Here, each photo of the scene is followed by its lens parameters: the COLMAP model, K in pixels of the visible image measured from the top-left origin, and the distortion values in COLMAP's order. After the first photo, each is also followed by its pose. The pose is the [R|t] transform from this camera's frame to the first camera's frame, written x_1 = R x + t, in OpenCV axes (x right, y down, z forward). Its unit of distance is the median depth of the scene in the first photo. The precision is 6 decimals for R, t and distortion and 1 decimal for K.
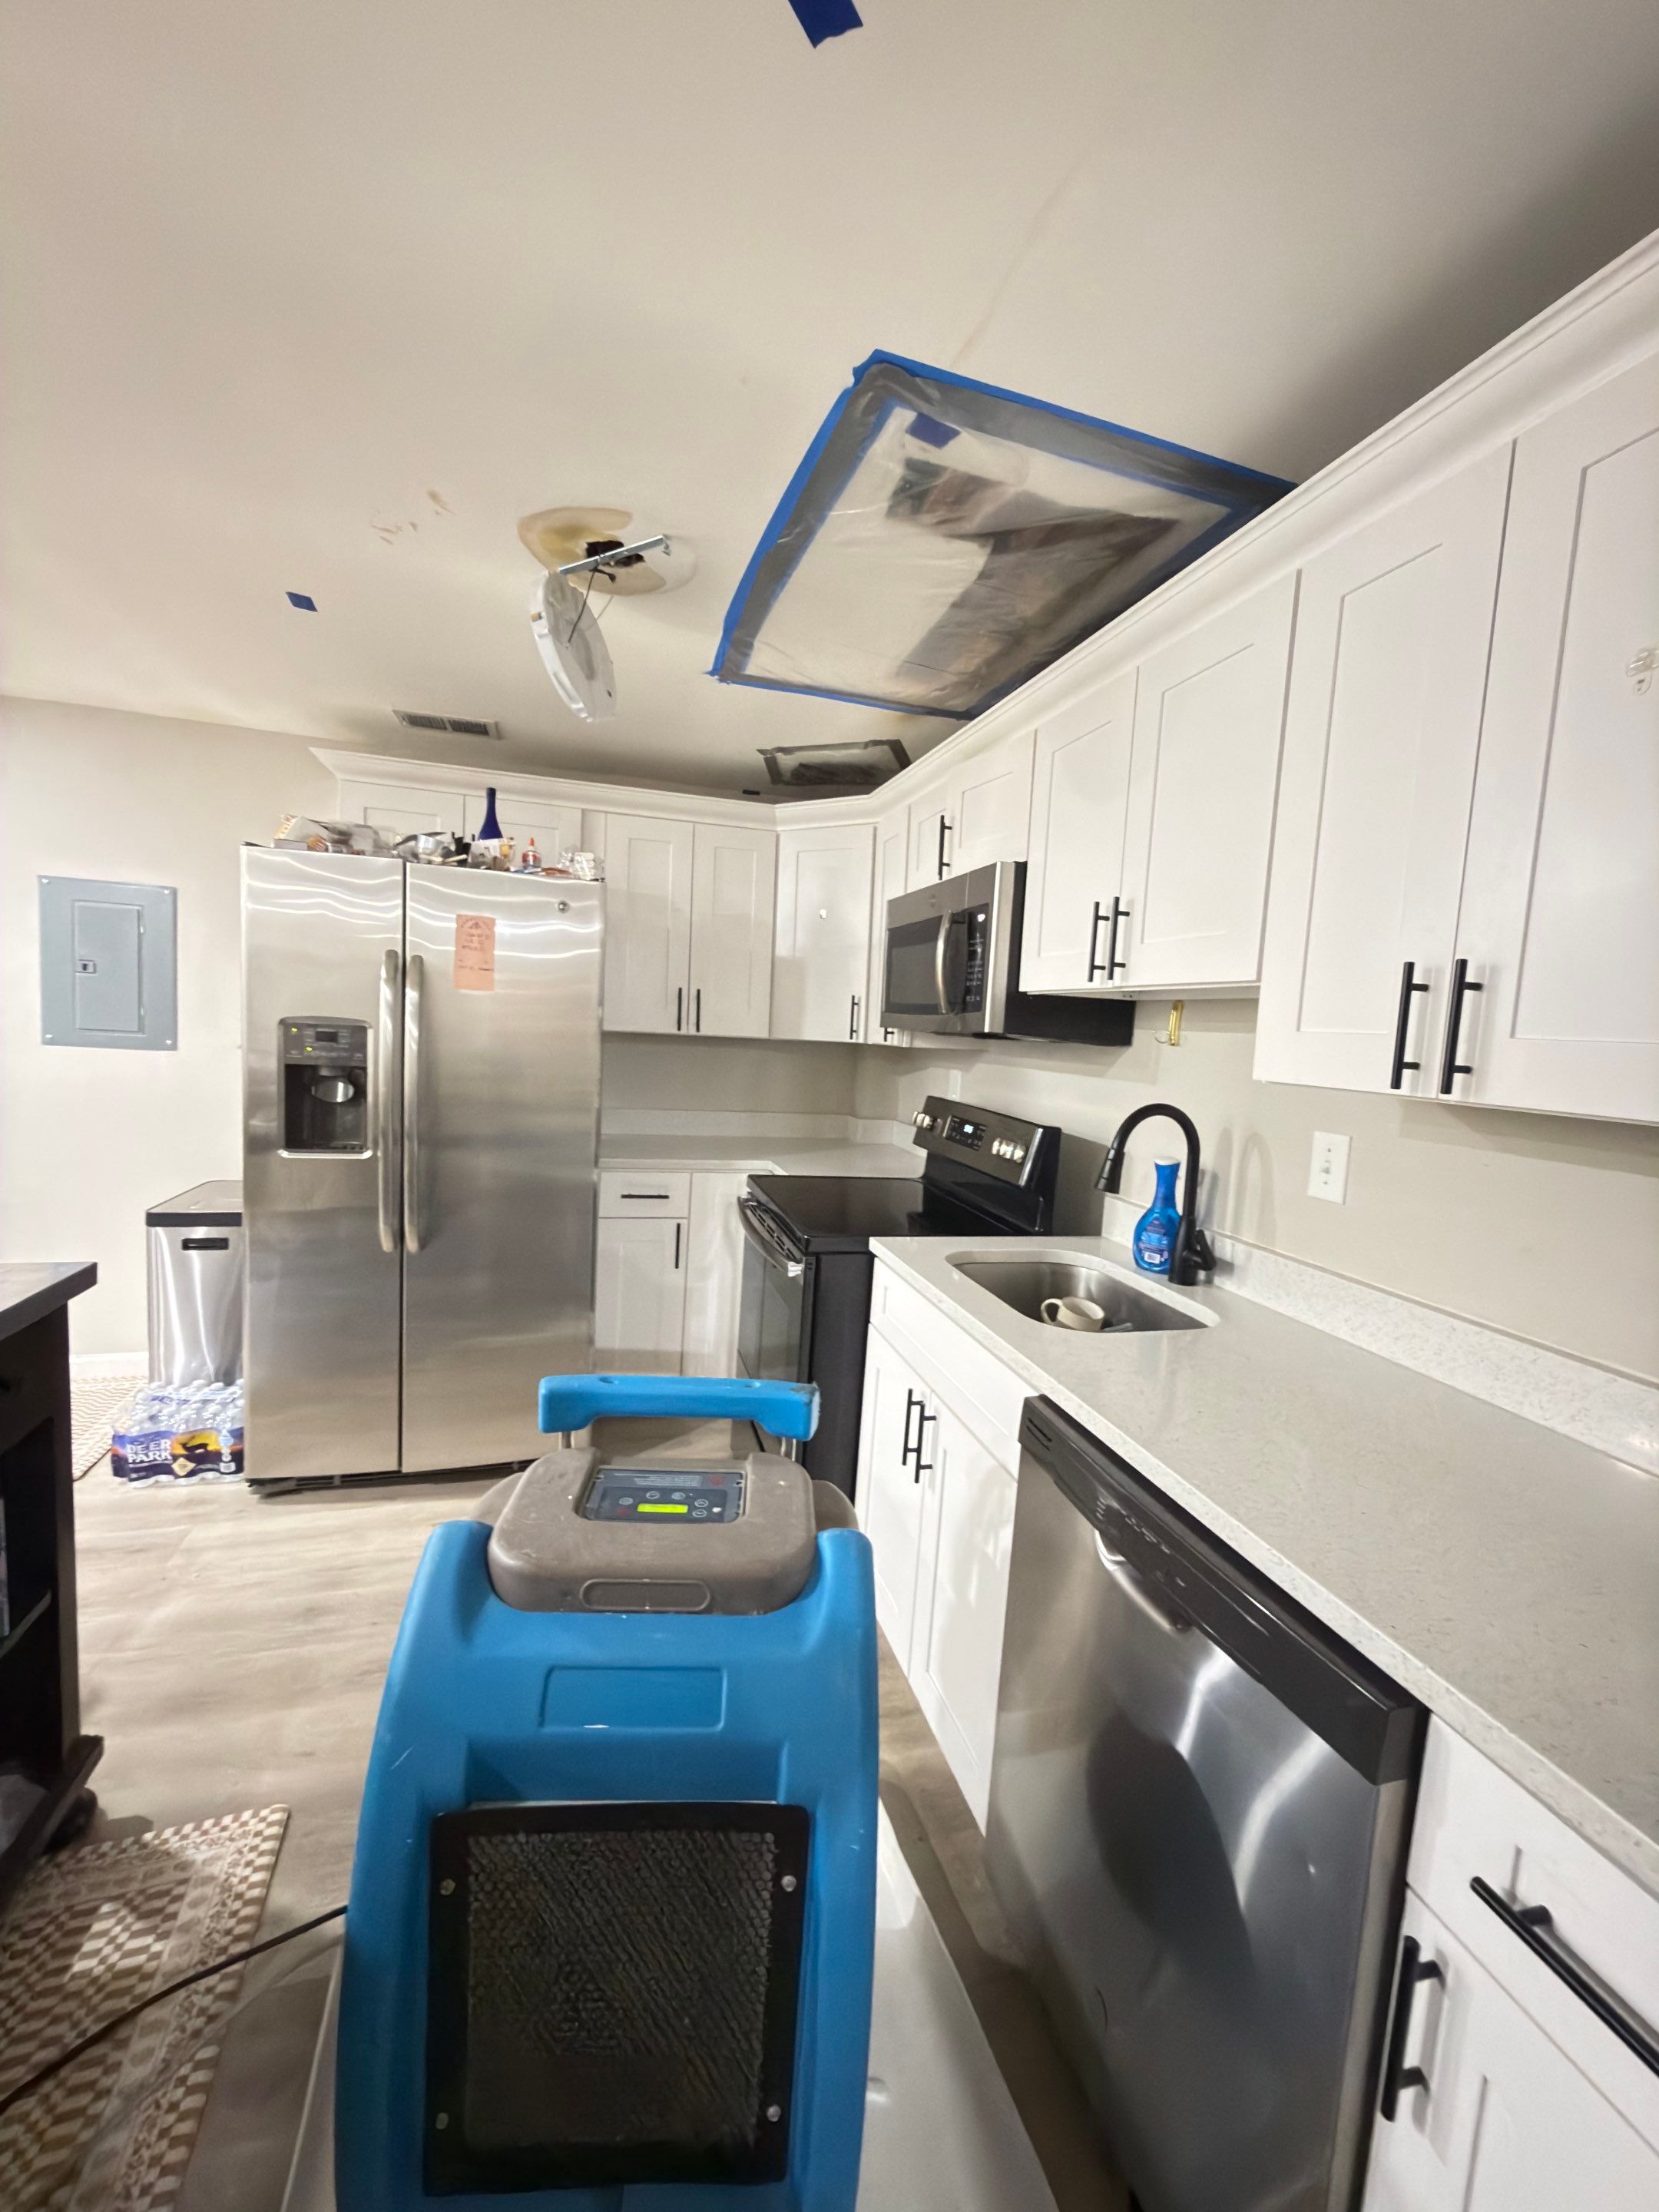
lens RADIAL K [[889.9, 0, 823.8], [0, 889.9, 1104.4], [0, 0, 1]] dist [0.014333, -0.001487]
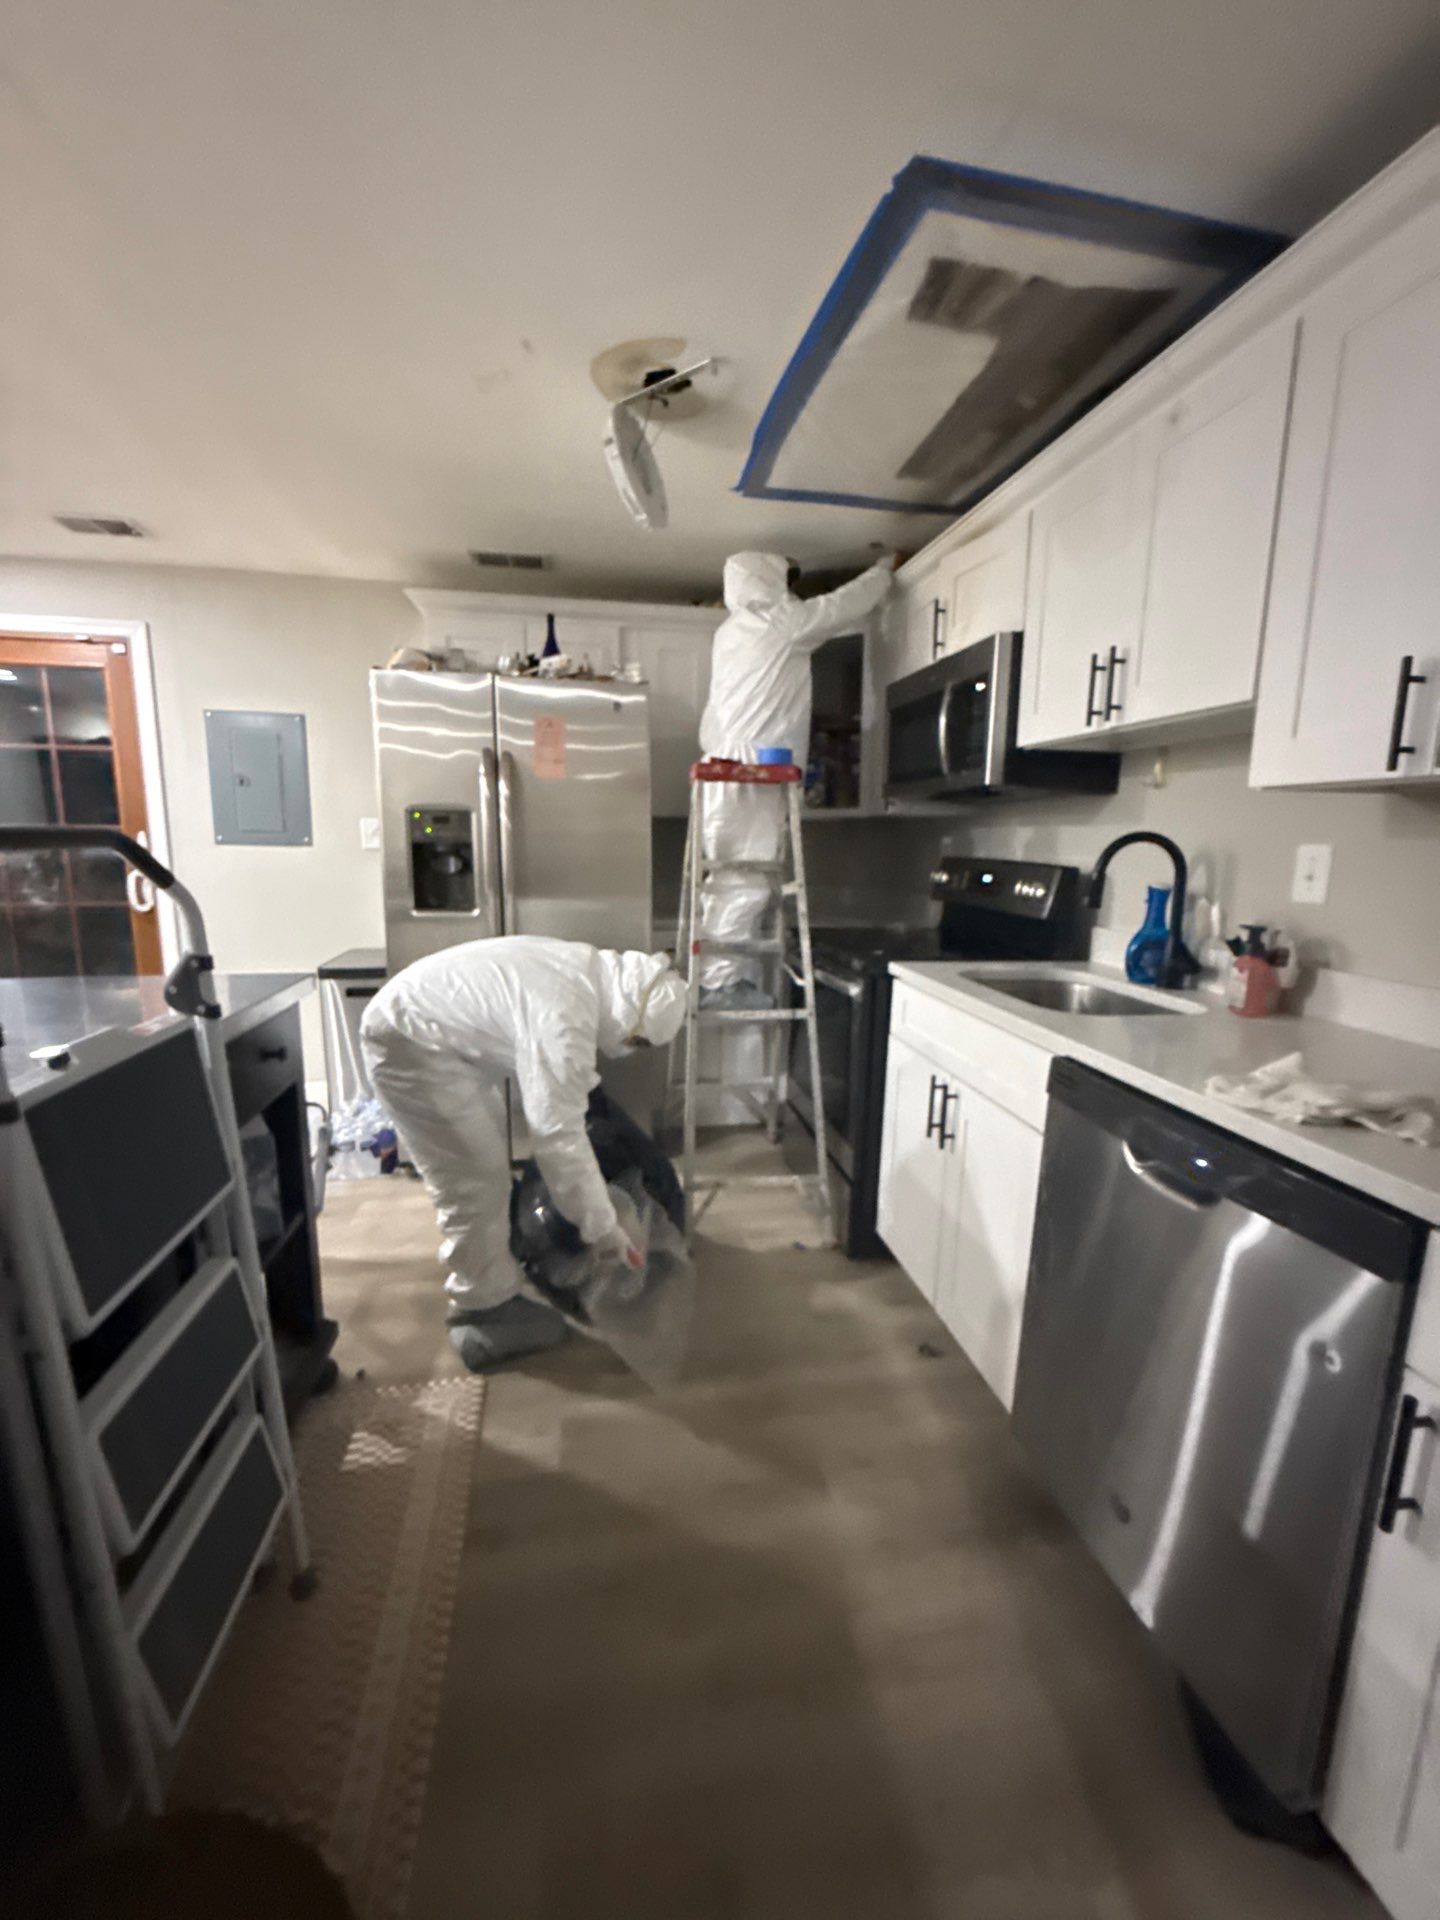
lens RADIAL K [[772.4, 0, 720.2], [0, 772.4, 957.9], [0, 0, 1]] dist [0.014333, -0.001487]
pose [[0.994072, -0.027035, -0.105309, -0.069022], [0.033802, 0.997440, 0.063011, 0.074594], [0.103336, -0.066197, 0.992441, -0.058622]]
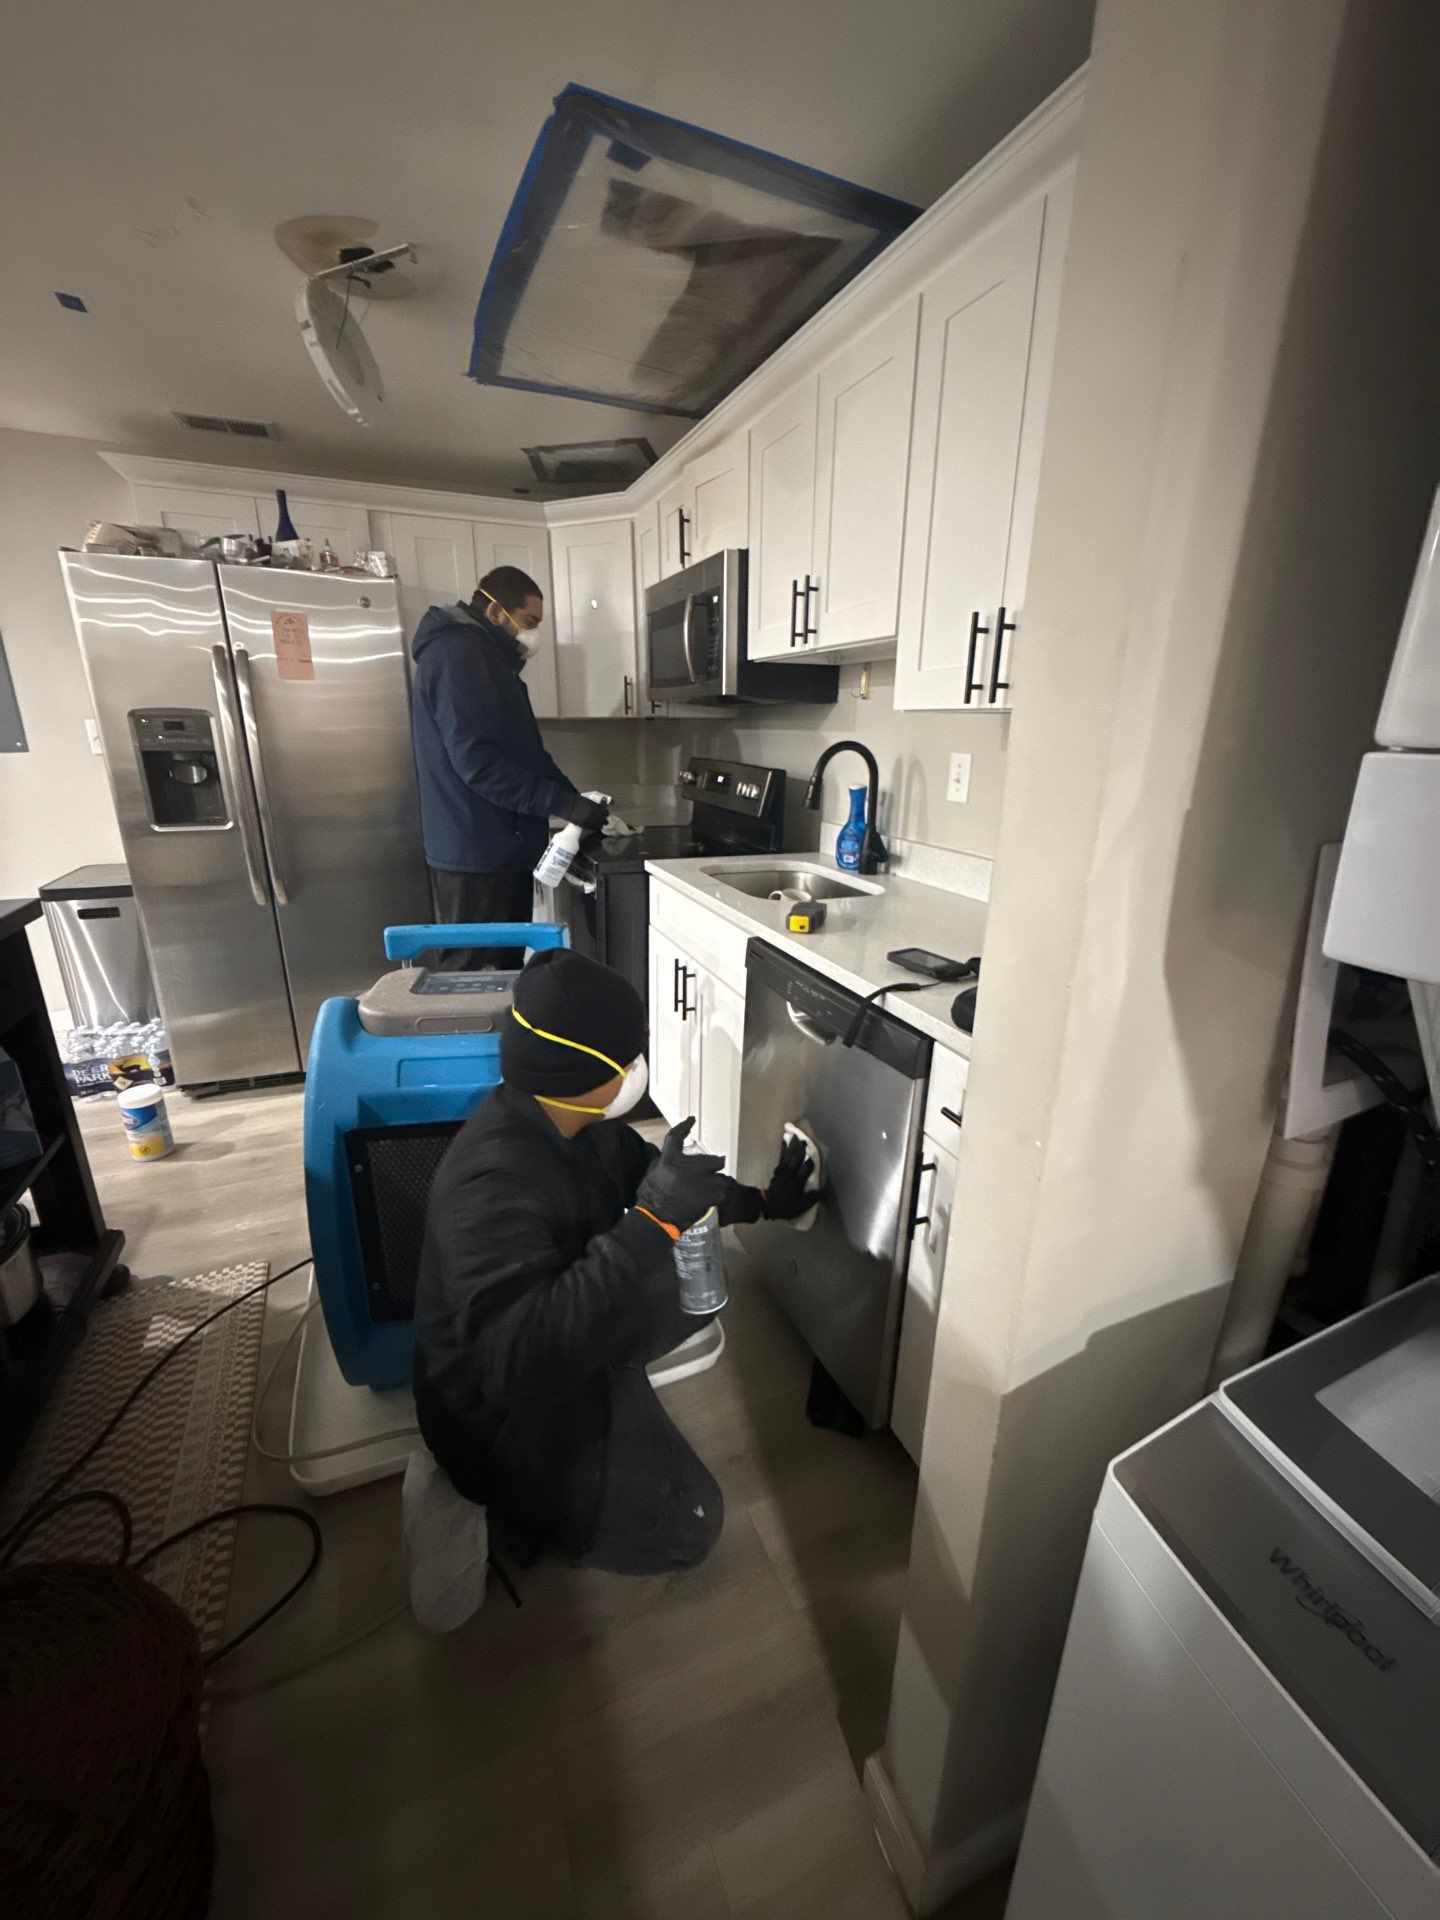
lens RADIAL K [[772.4, 0, 715.9], [0, 772.4, 957.1], [0, 0, 1]] dist [0.014333, -0.001487]
pose [[0.992148, -0.078063, 0.097716, 0.035542], [0.056317, 0.976452, 0.208256, 0.059422], [-0.111672, -0.201117, 0.973181, -0.172520]]
